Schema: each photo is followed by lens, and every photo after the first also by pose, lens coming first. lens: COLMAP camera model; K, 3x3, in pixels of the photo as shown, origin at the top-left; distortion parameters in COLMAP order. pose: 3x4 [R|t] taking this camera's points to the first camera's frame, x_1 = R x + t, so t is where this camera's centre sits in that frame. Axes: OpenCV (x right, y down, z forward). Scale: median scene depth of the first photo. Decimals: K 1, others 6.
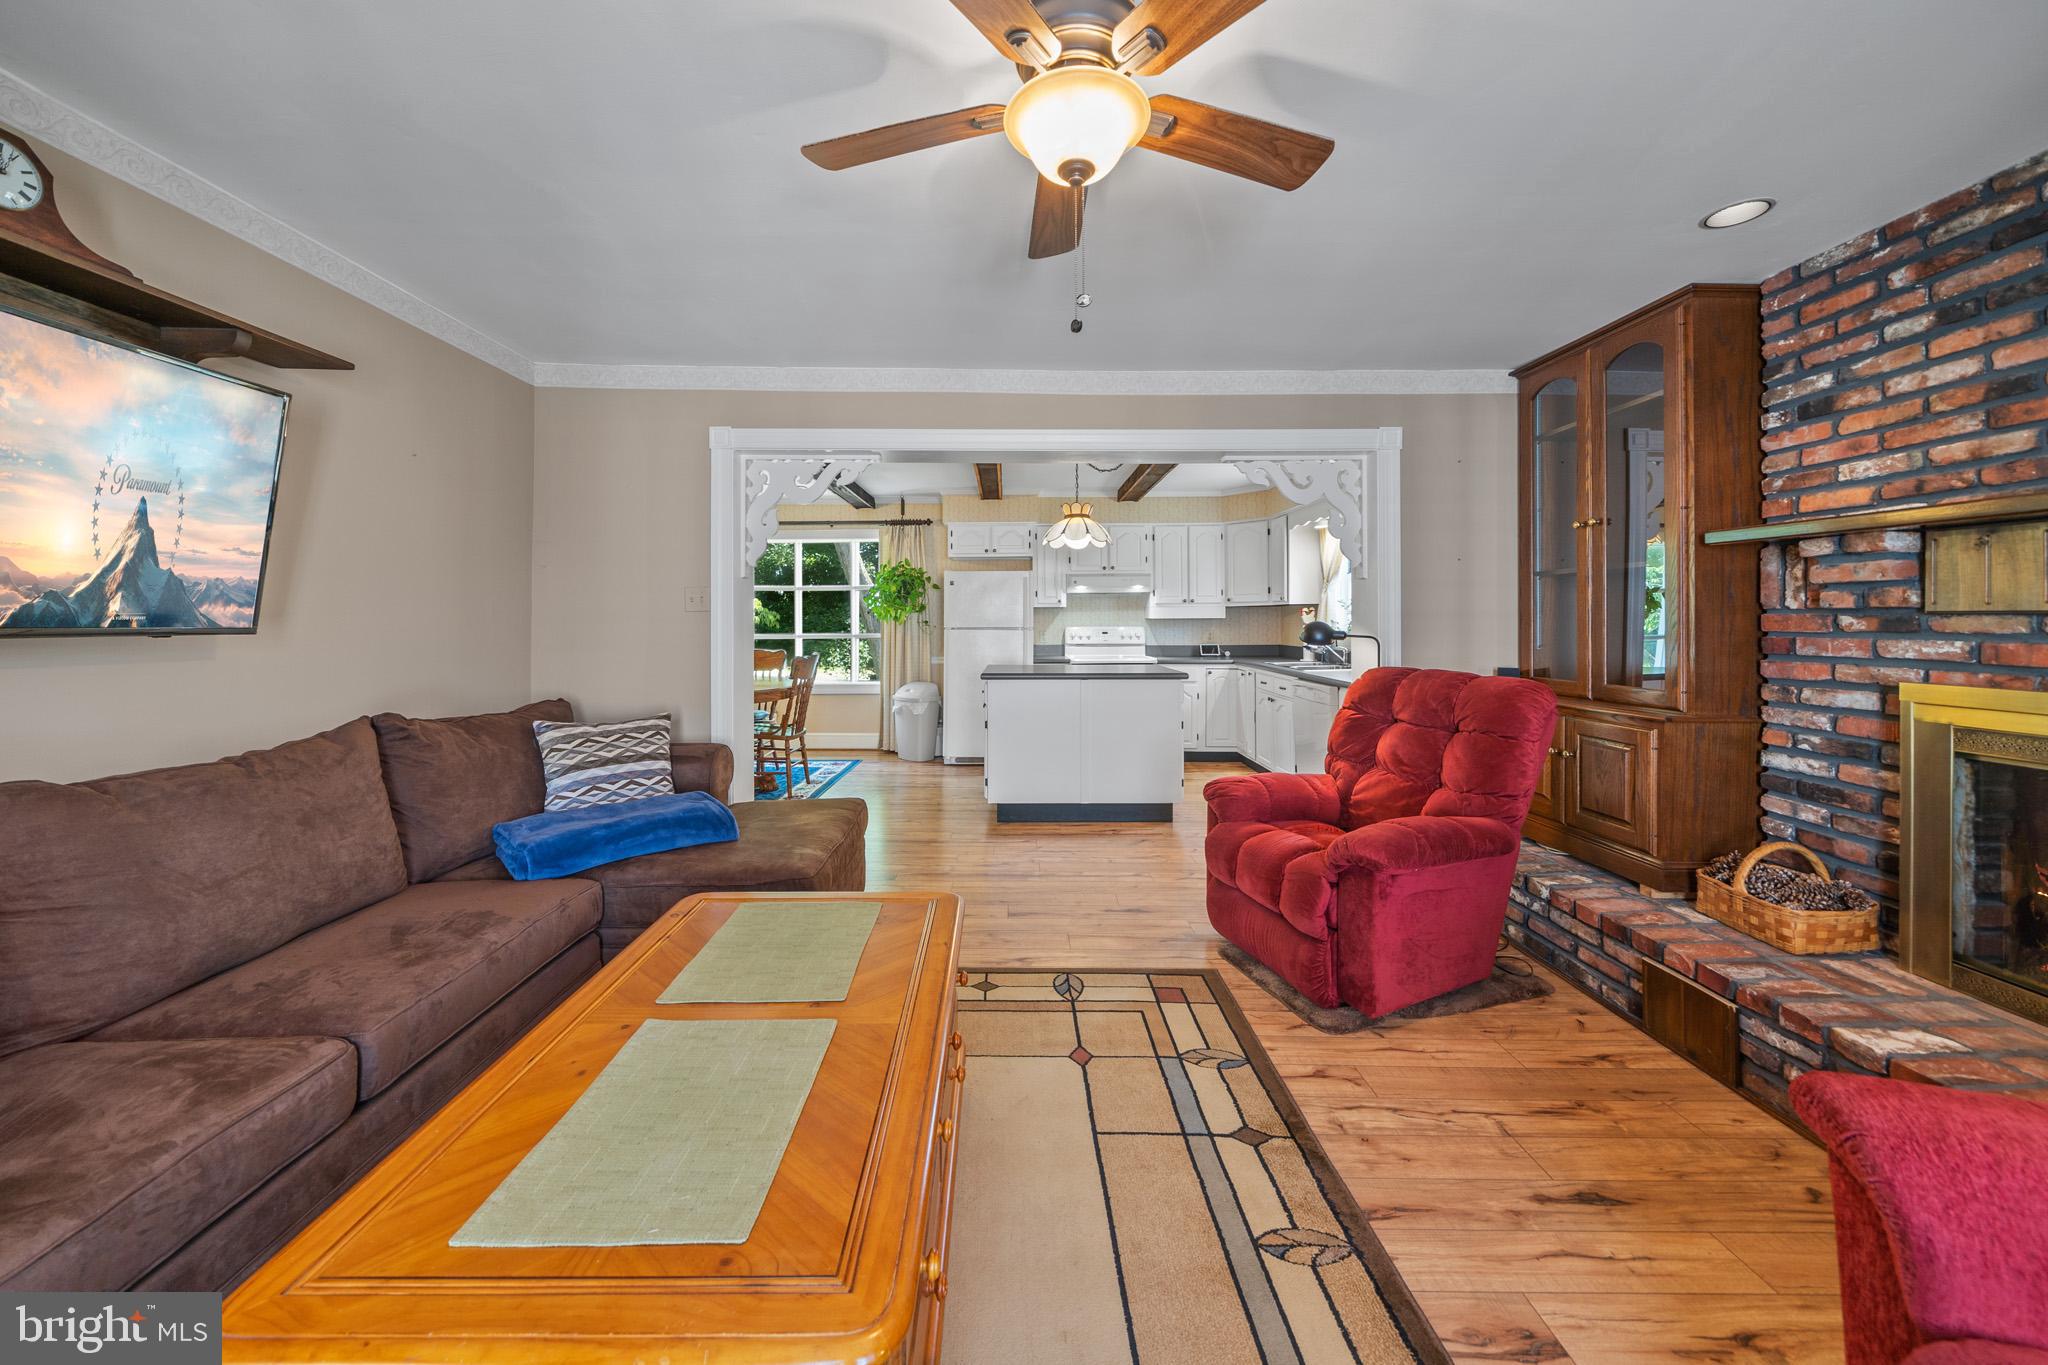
lens RADIAL K [[727.0, 0, 1003.2], [0, 727.0, 620.5], [0, 0, 1]] dist [-0.003387, -0.000056]
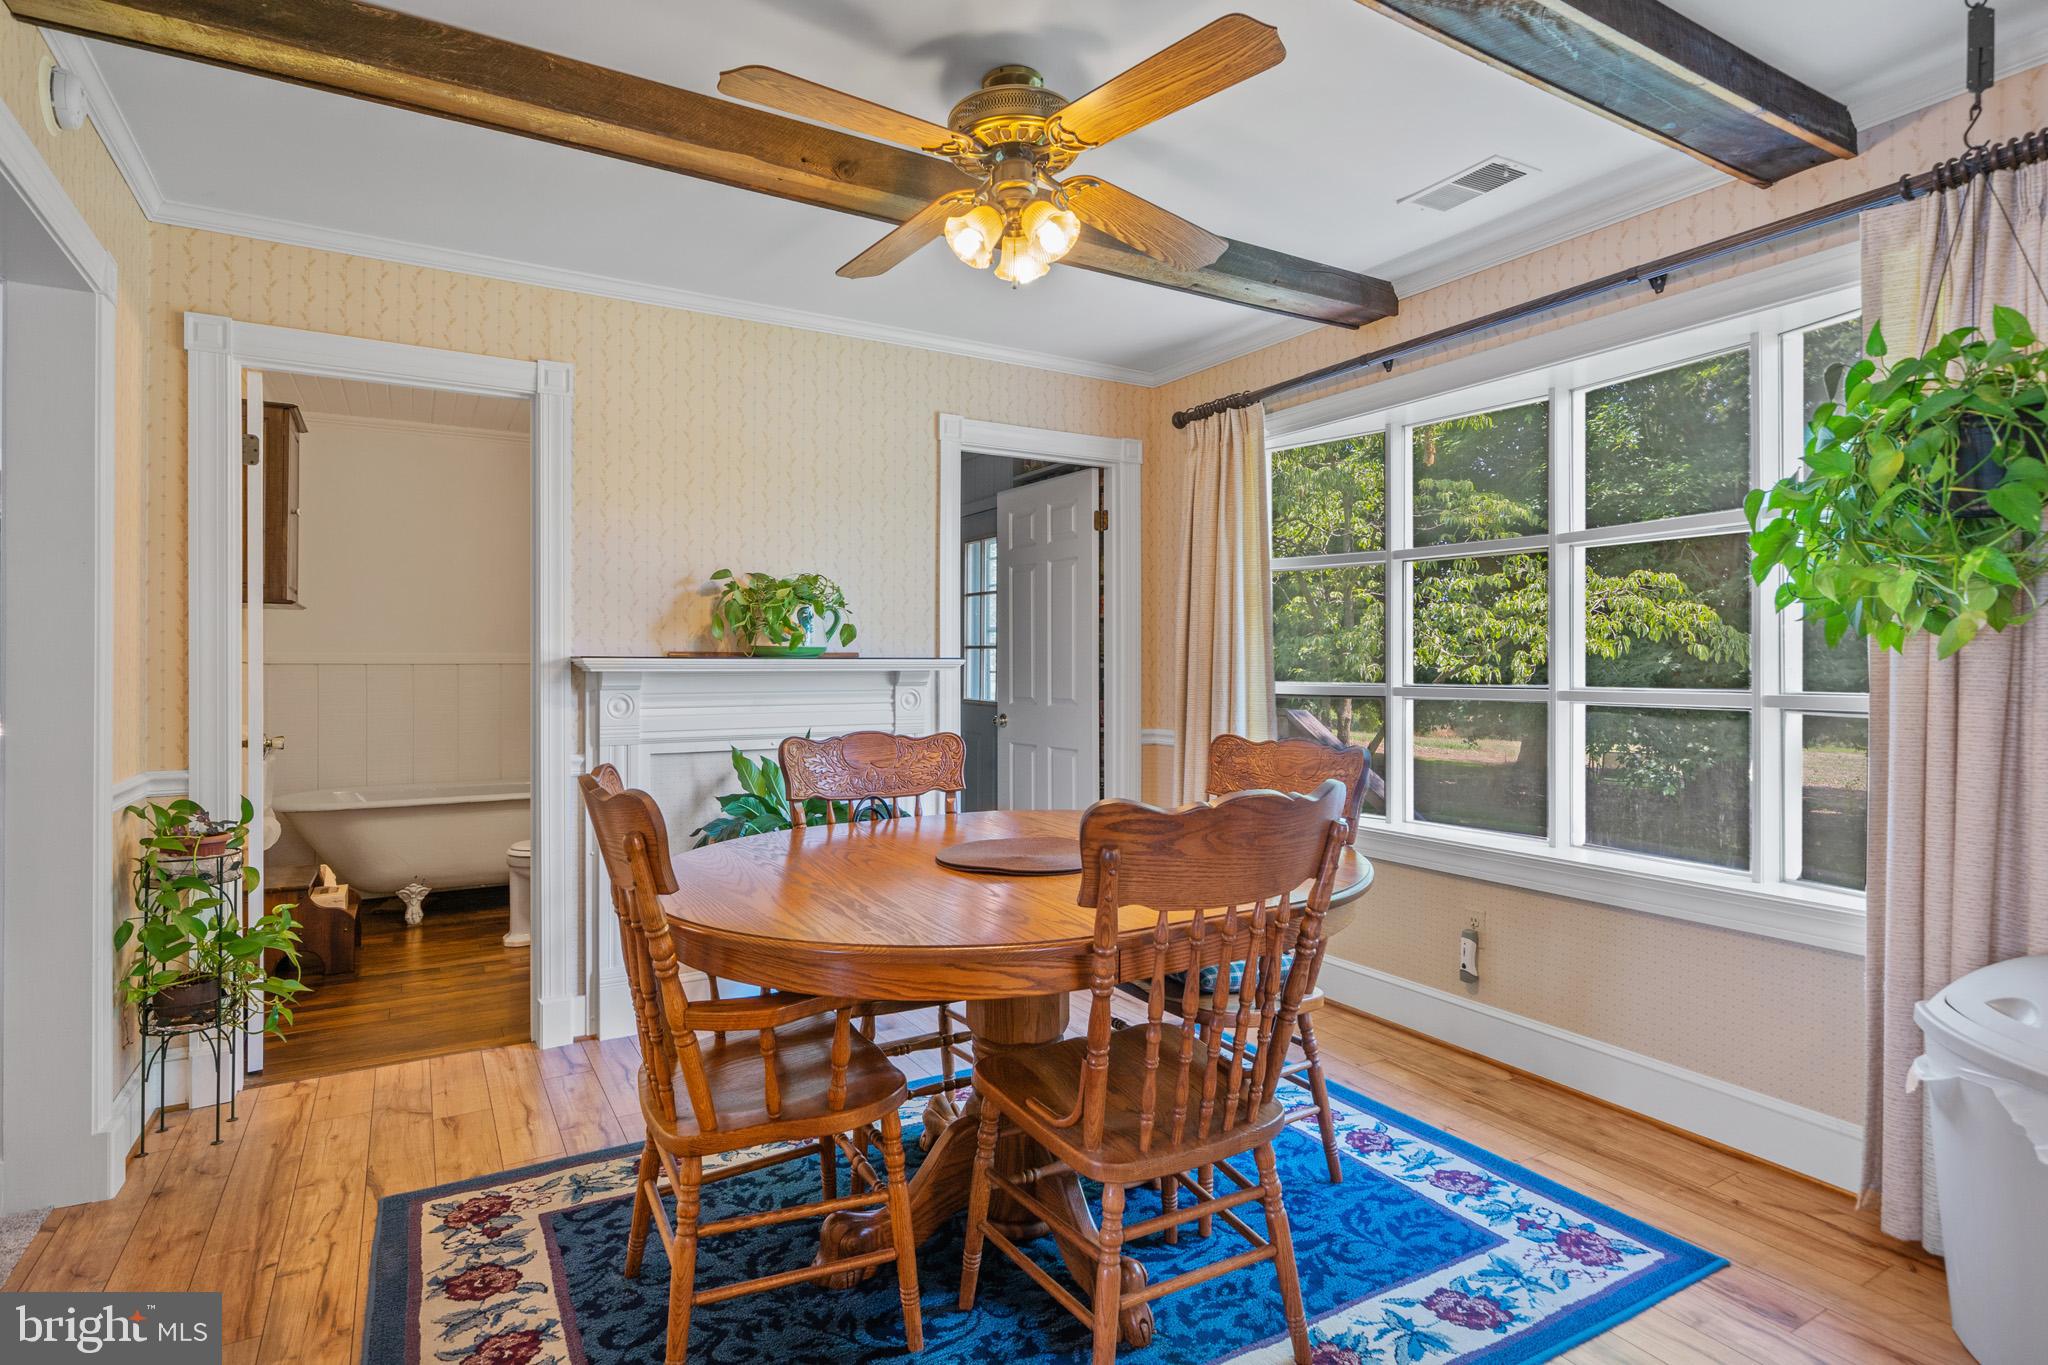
lens RADIAL K [[1032.7, 0, 1016.2], [0, 1032.7, 661.2], [0, 0, 1]] dist [0.001378, 0.000391]
pose [[0.520131, 0.003534, -0.854079, -0.100801], [-0.000627, 0.999993, 0.003756, 0.013771], [0.854086, -0.001418, 0.520130, 1.832969]]
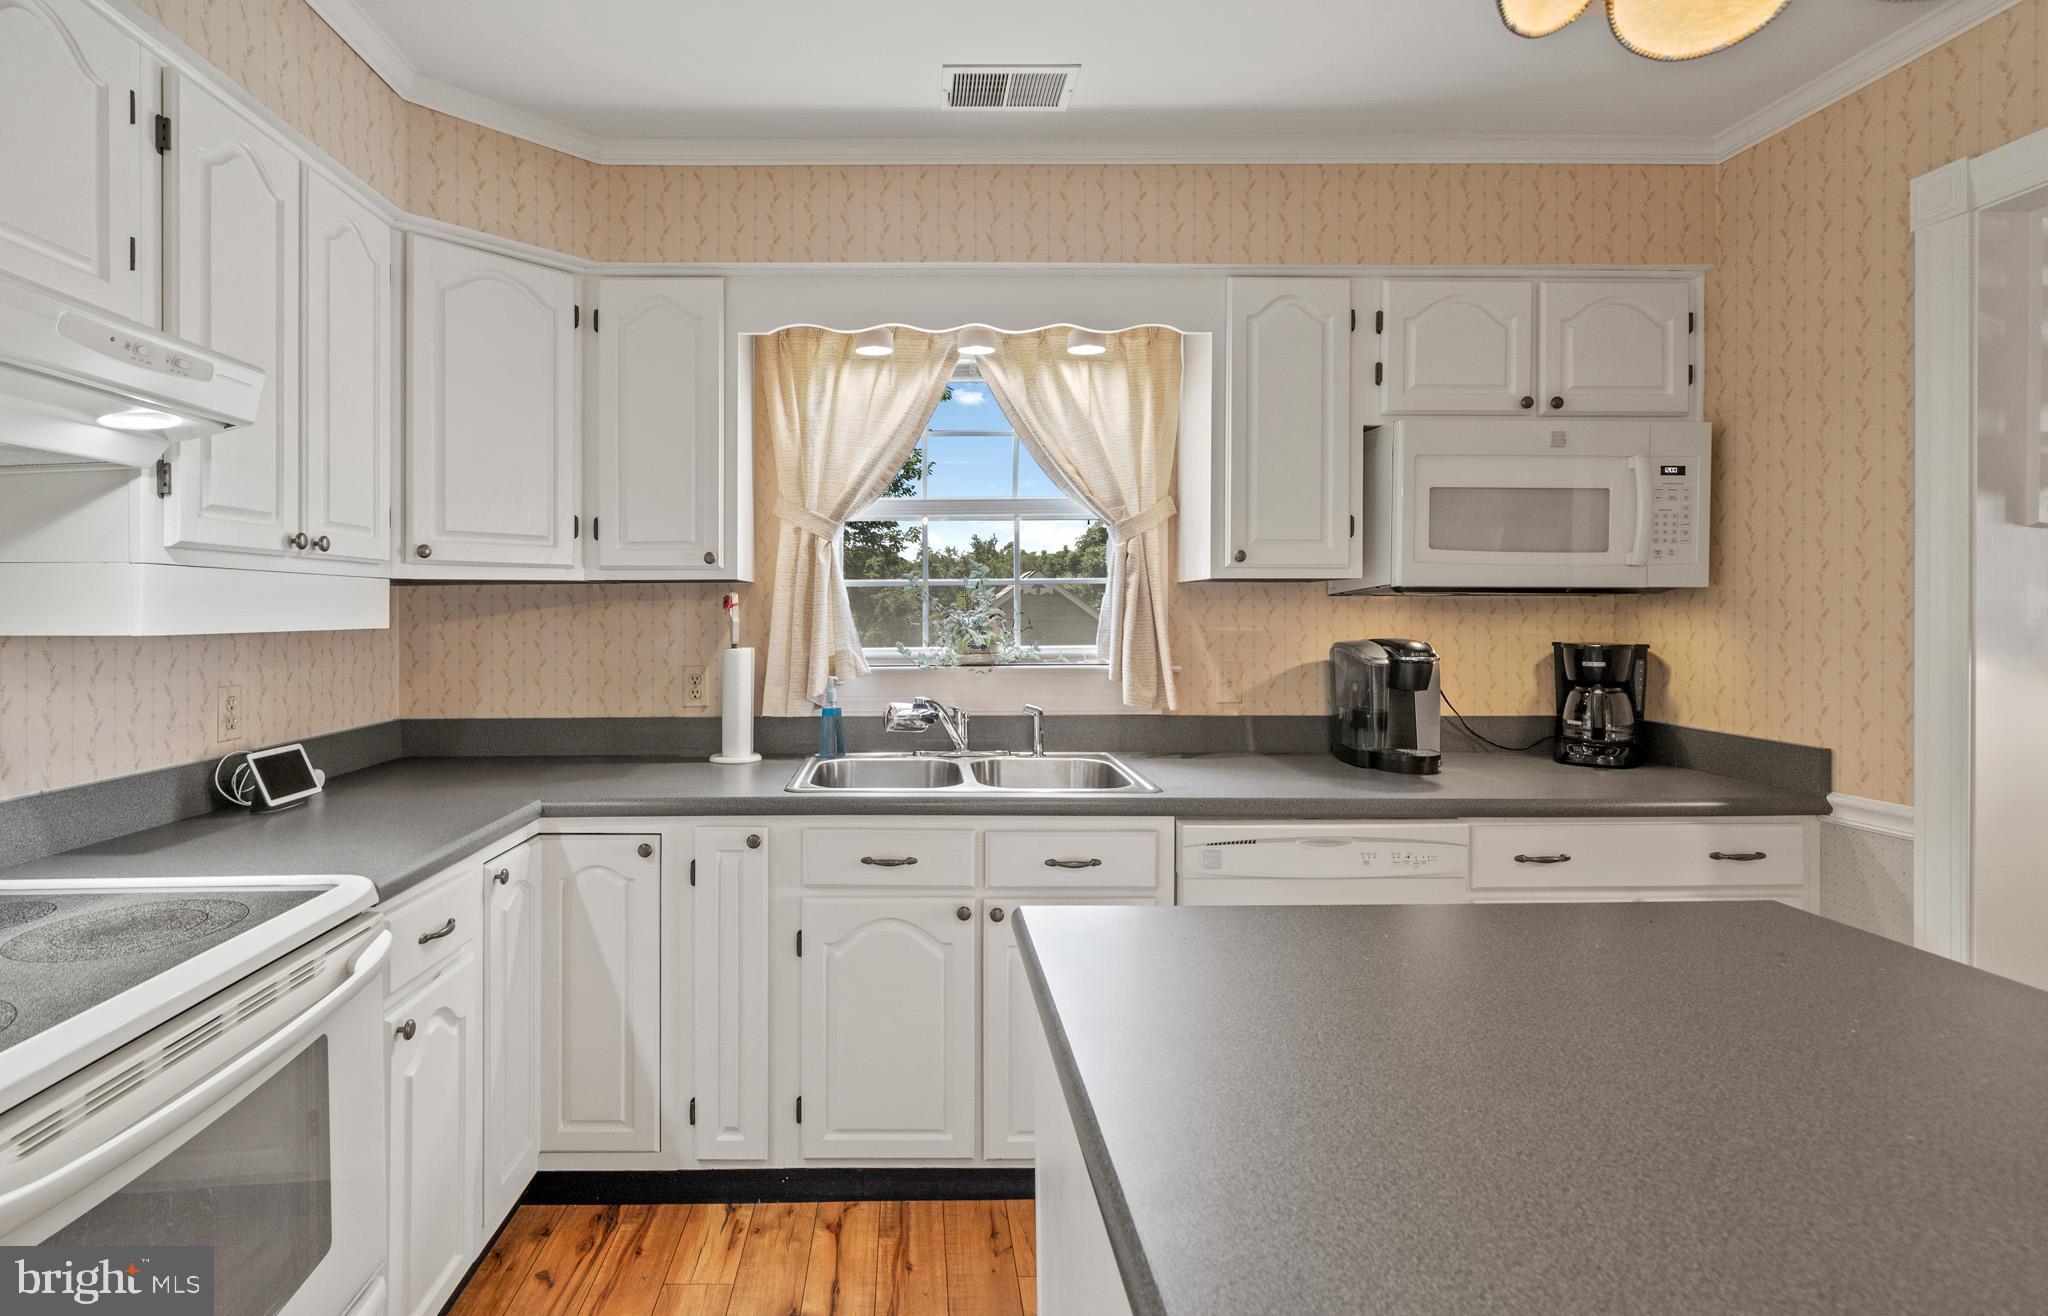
lens RADIAL K [[989.1, 0, 902.5], [0, 989.1, 611.3], [0, 0, 1]] dist [0.000723, -0.000352]
pose [[-0.007917, 0.005340, 0.999954, -0.039612], [0.005566, 0.999970, -0.005296, -0.017284], [-0.999953, 0.005524, -0.007946, 2.410151]]
